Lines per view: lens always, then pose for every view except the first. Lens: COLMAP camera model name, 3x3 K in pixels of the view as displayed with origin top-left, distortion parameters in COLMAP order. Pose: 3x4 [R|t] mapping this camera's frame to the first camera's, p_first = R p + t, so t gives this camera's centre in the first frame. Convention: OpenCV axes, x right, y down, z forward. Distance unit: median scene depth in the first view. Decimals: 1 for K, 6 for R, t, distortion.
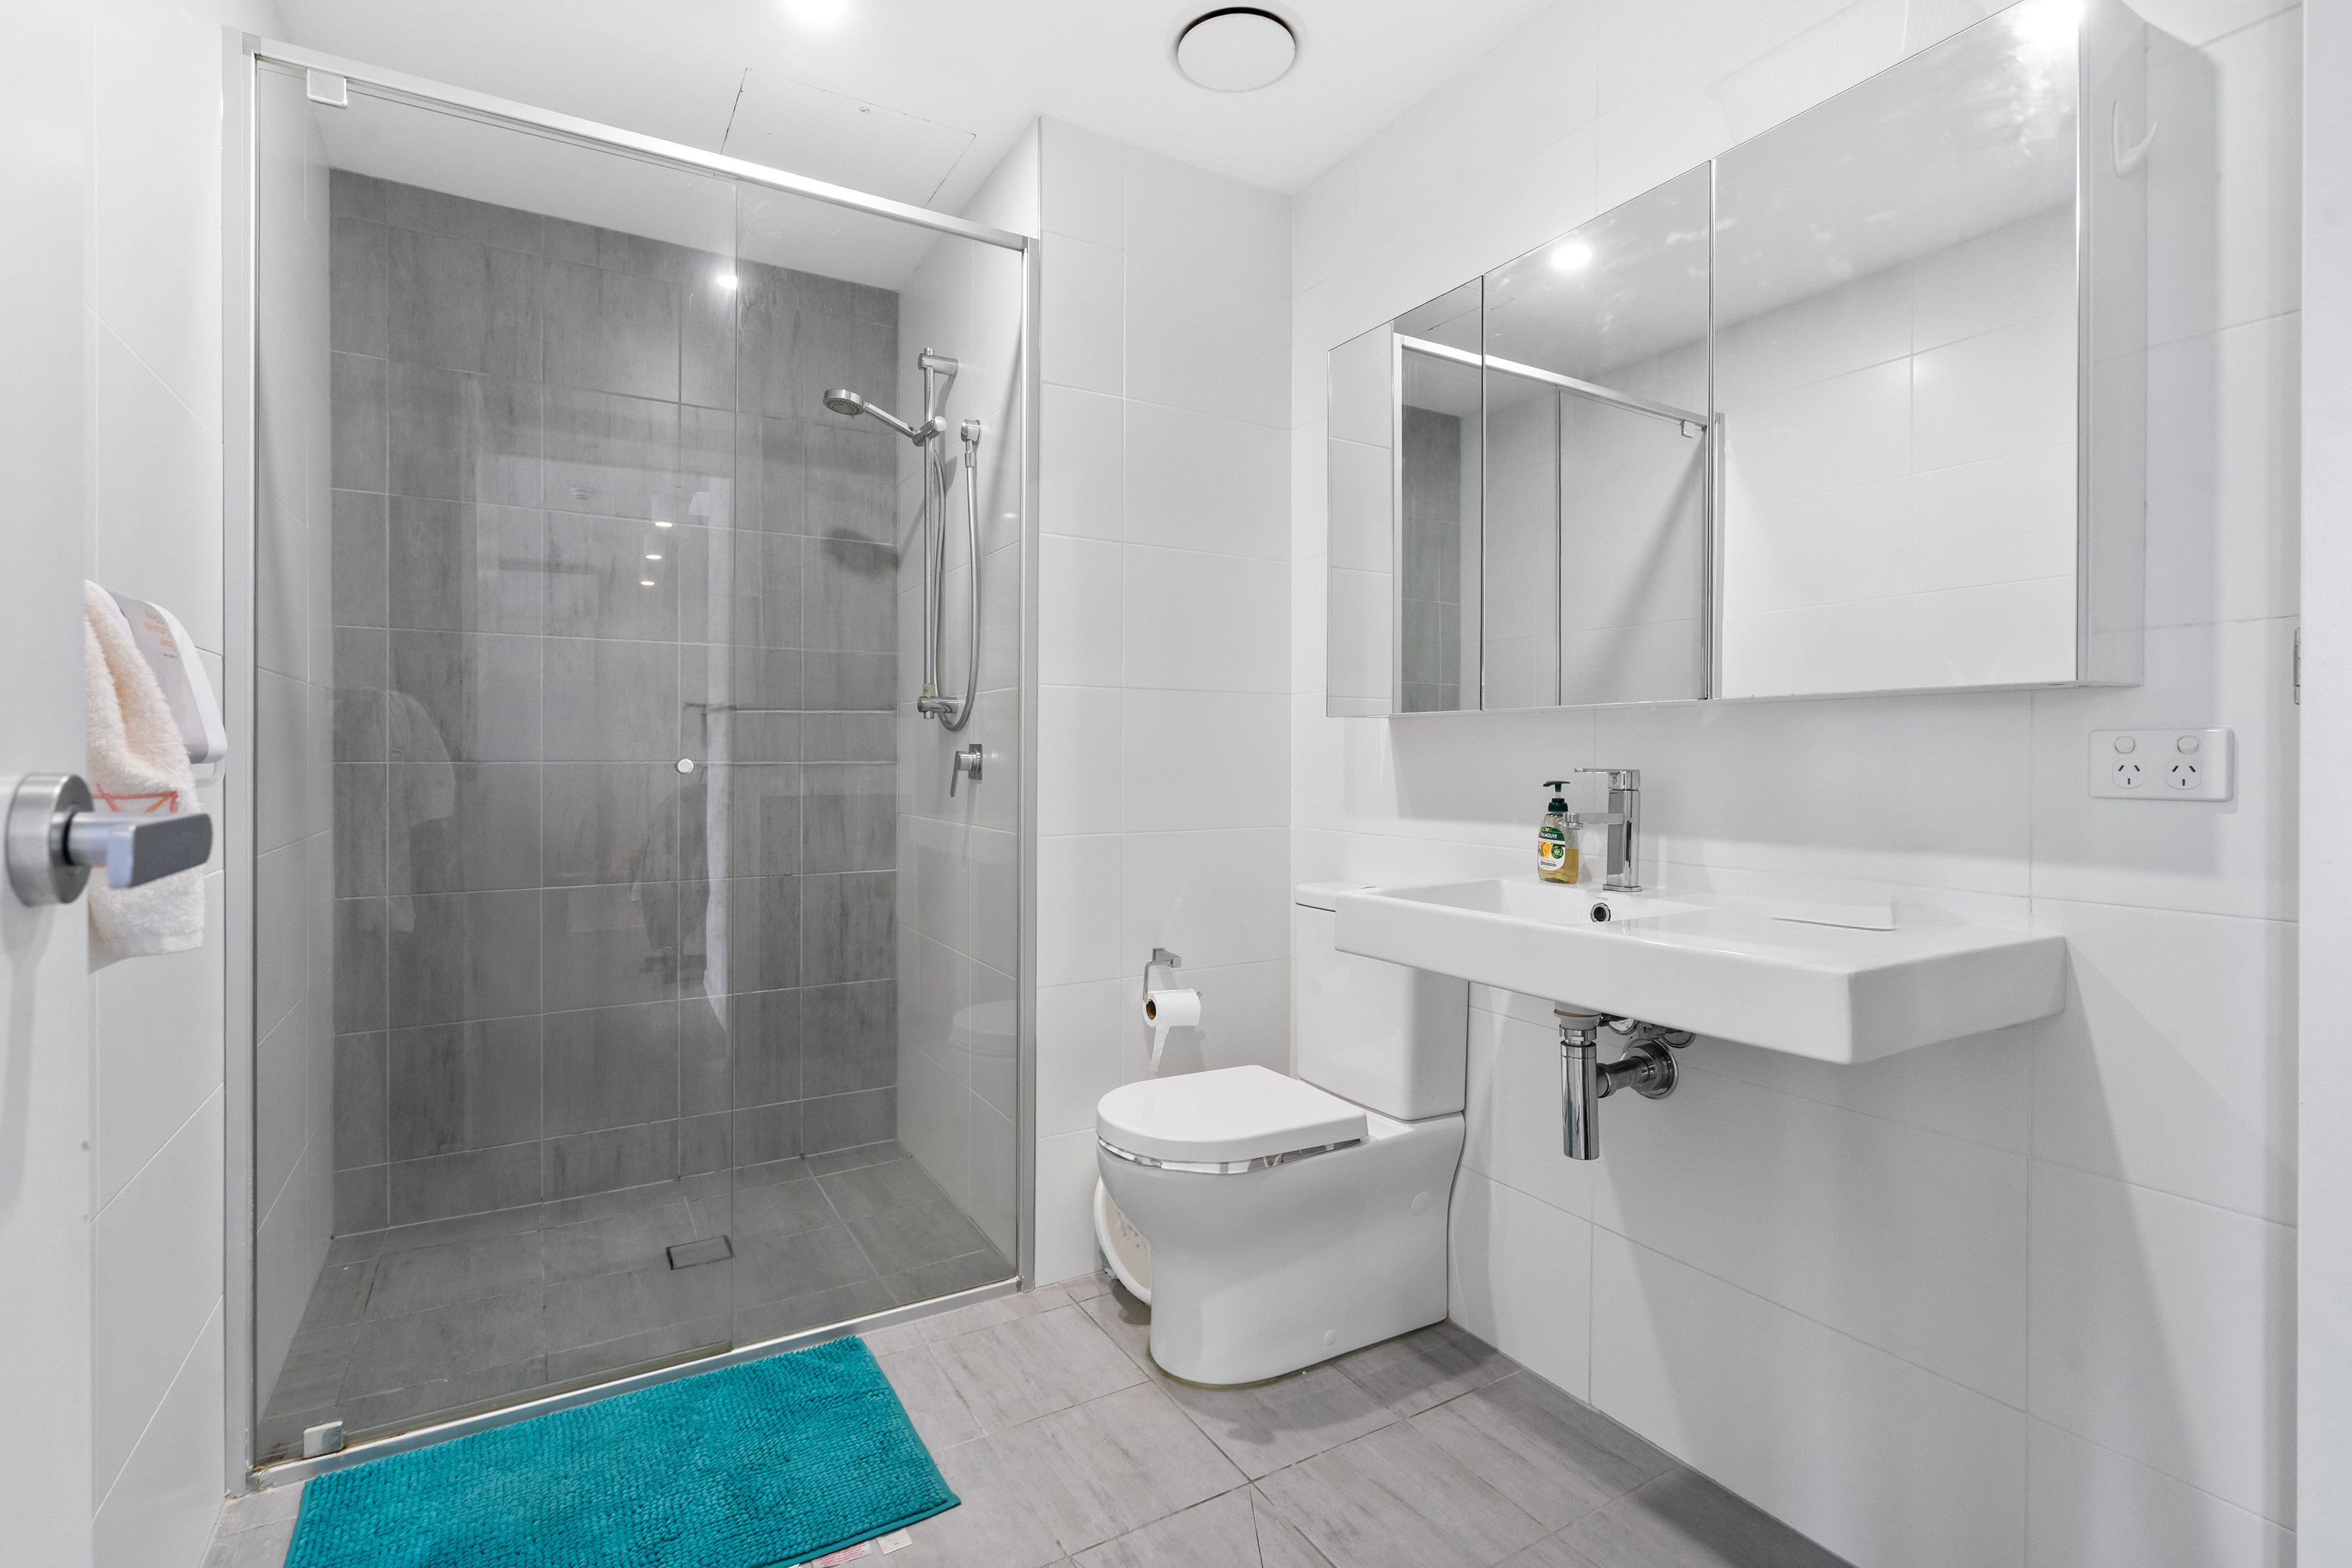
lens RADIAL K [[1088.1, 0, 1176.0], [0, 1088.1, 784.0], [0, 0, 1]] dist [-0.000074, 0.000080]
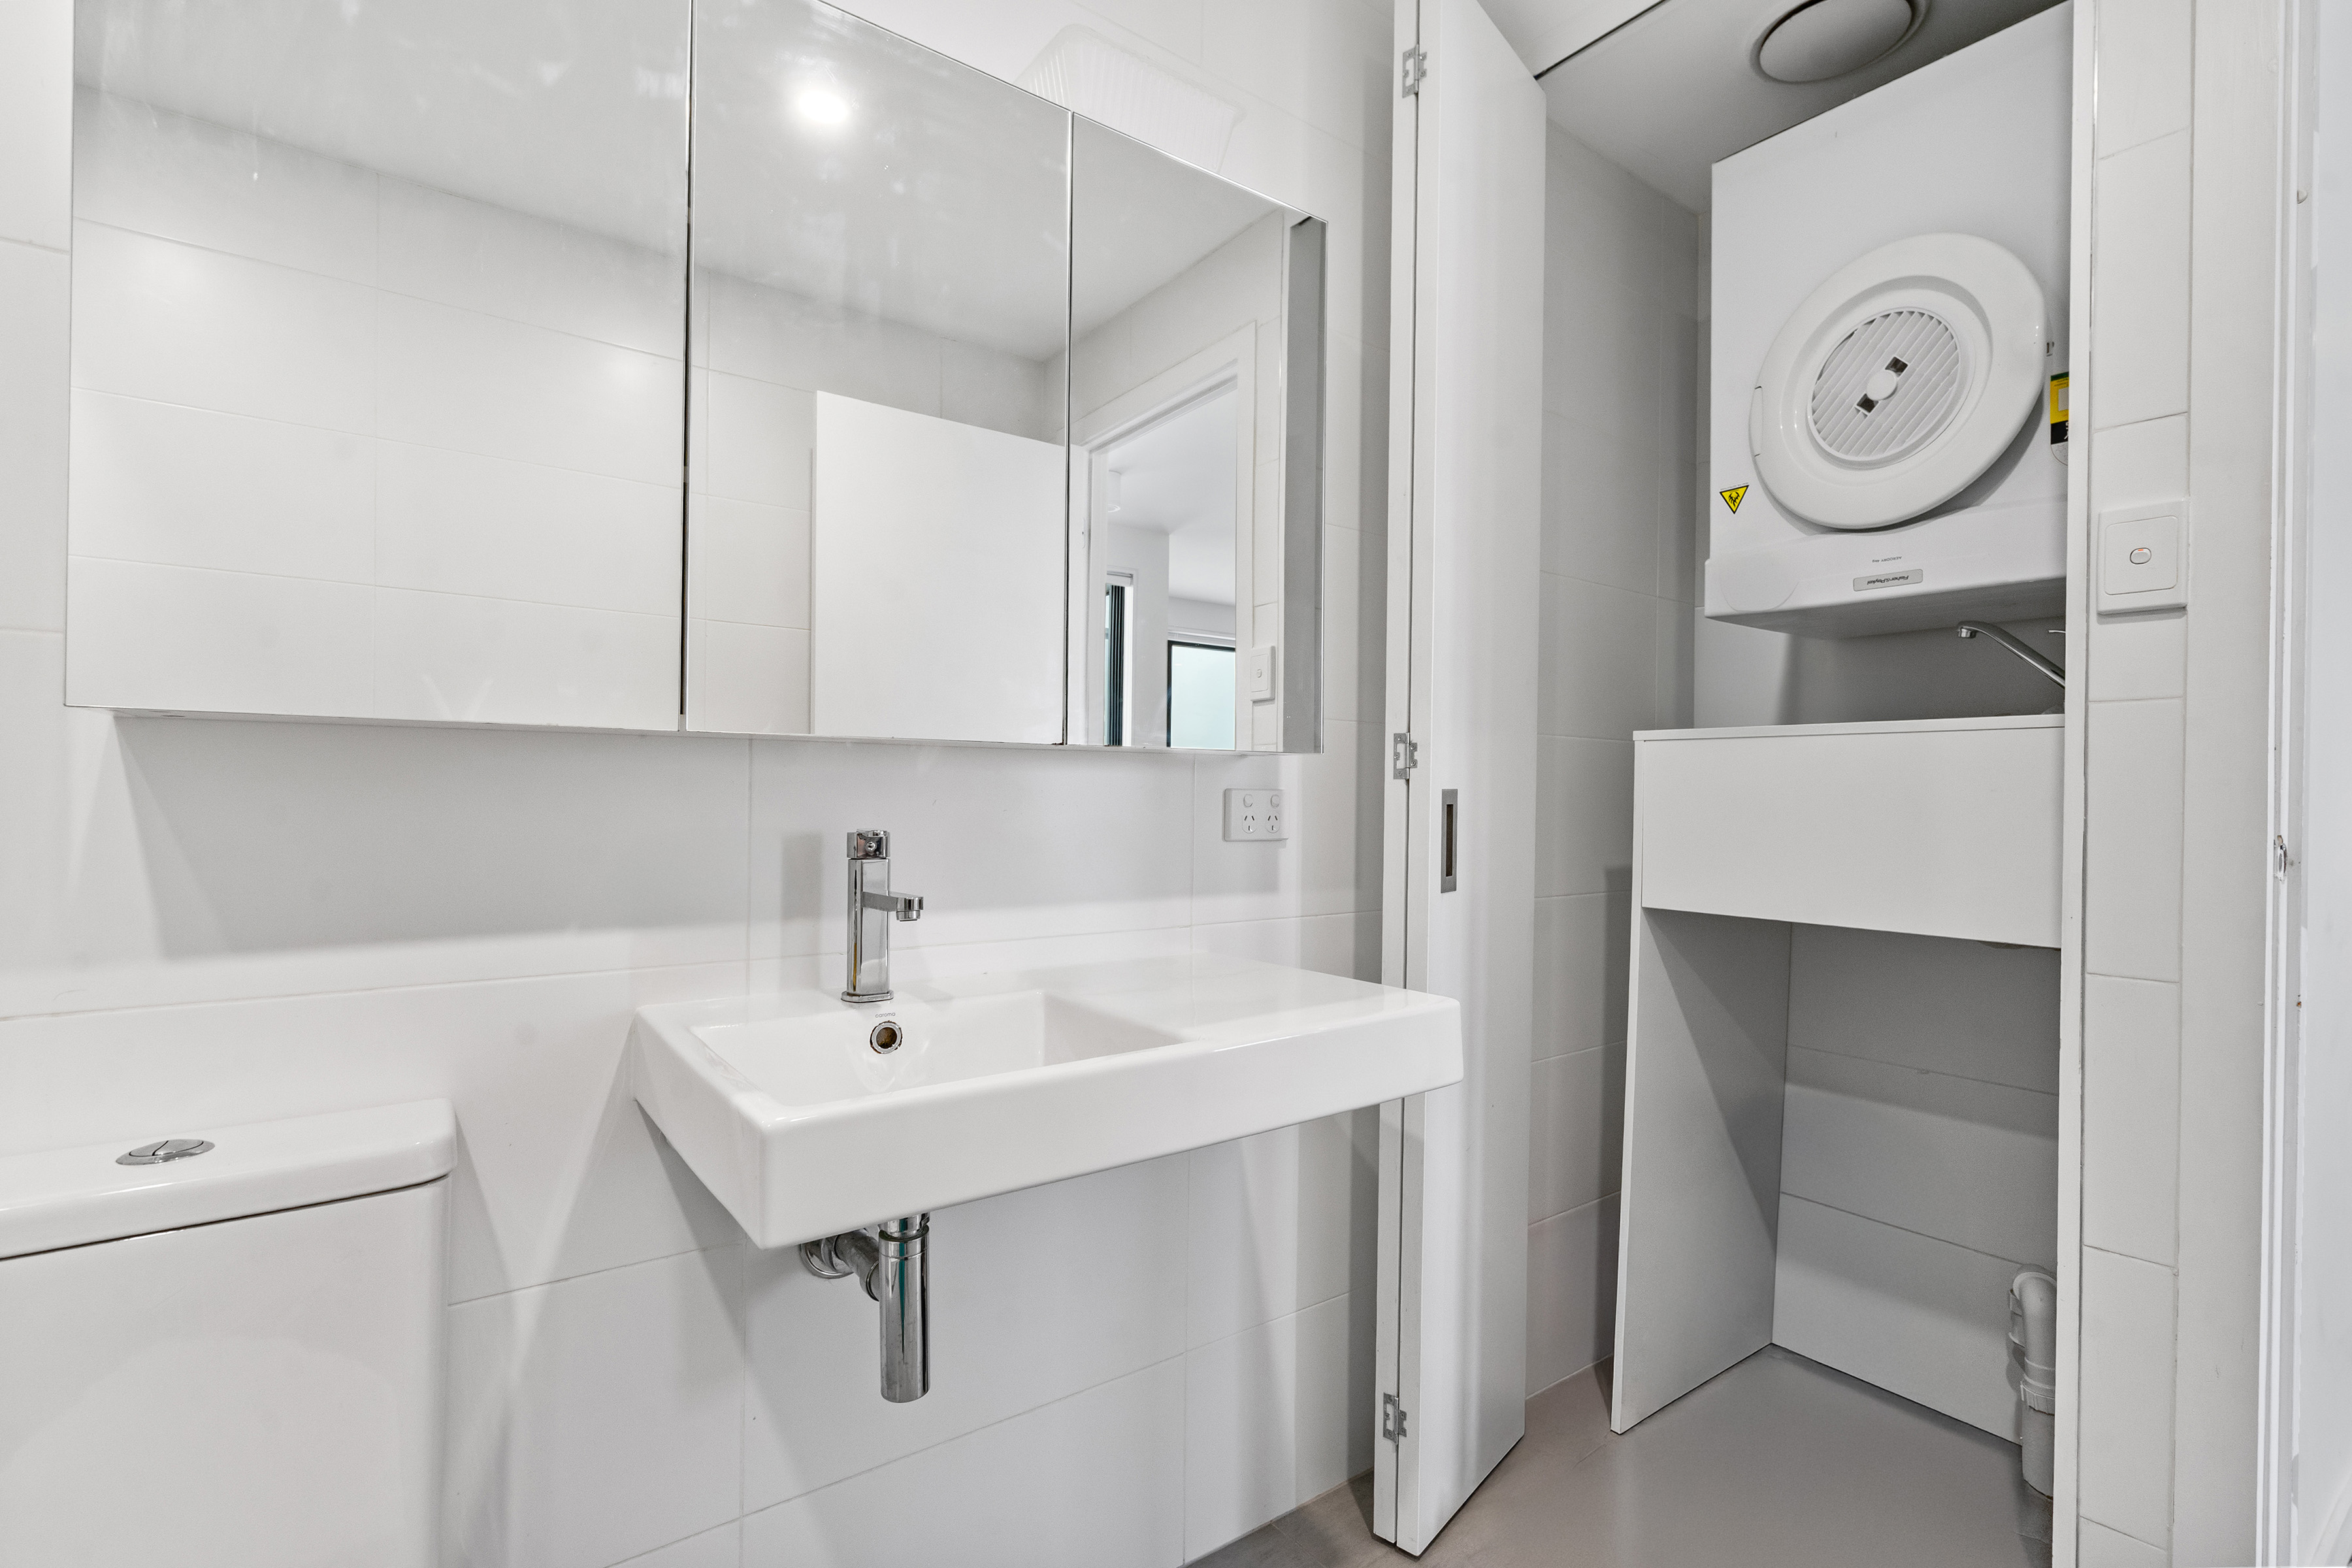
lens RADIAL K [[1088.1, 0, 1176.0], [0, 1088.1, 784.0], [0, 0, 1]] dist [-0.000074, 0.000080]
pose [[-0.096064, 0.006610, 0.995353, -0.428135], [0.017476, 0.999835, -0.004953, -0.048199], [-0.995222, 0.016919, -0.096164, 1.132323]]
